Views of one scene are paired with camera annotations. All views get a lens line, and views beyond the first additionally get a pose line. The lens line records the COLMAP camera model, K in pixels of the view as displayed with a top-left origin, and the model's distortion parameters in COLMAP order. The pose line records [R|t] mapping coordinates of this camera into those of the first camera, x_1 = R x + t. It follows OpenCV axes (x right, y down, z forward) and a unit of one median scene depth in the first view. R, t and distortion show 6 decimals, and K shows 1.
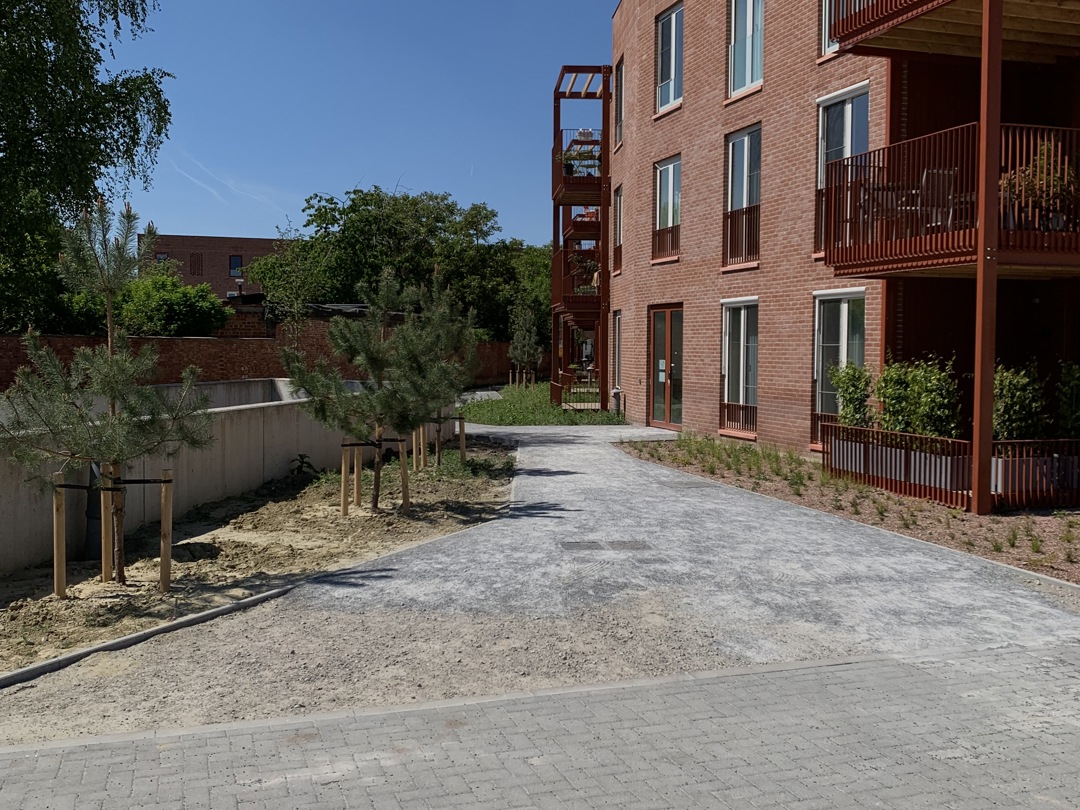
lens RADIAL K [[1064.6, 0, 540.0], [0, 1064.6, 405.0], [0, 0, 1]] dist [0.137938, -0.417428]
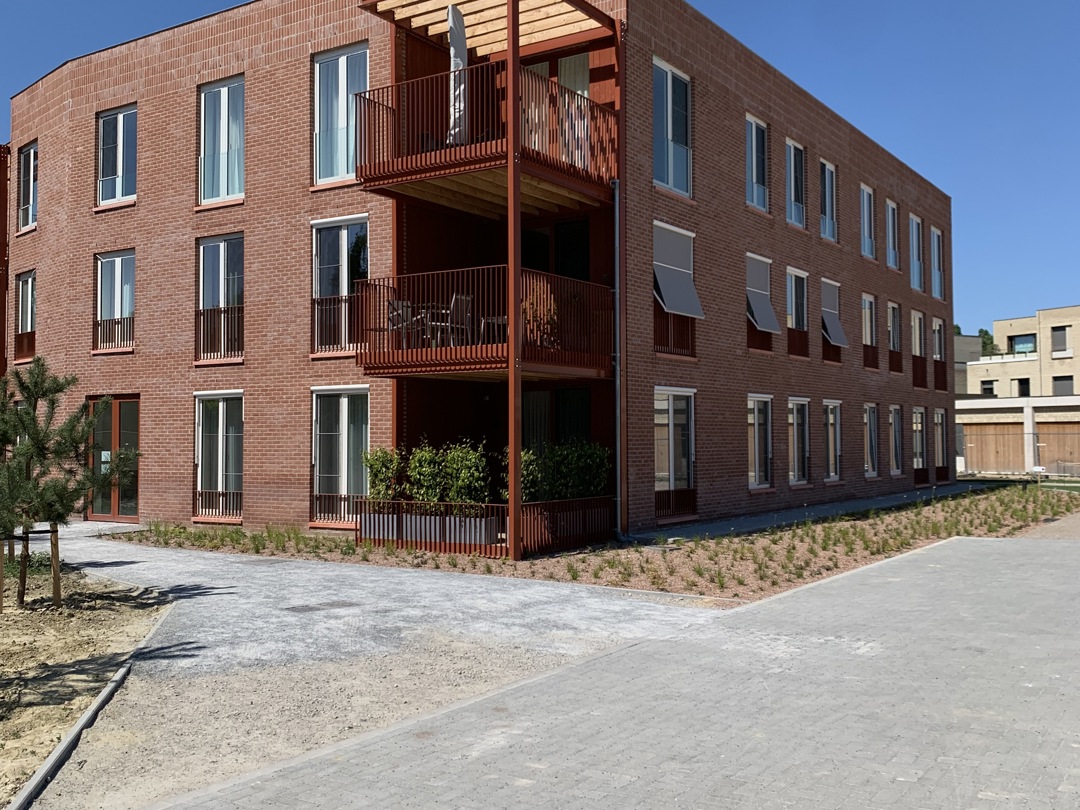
lens RADIAL K [[1064.6, 0, 540.0], [0, 1064.6, 405.0], [0, 0, 1]] dist [0.137938, -0.417428]
pose [[0.796953, 0.010978, 0.603942, -0.223270], [0.041789, 0.996437, -0.073257, 0.006072], [-0.602594, 0.083621, 0.793655, -0.040838]]
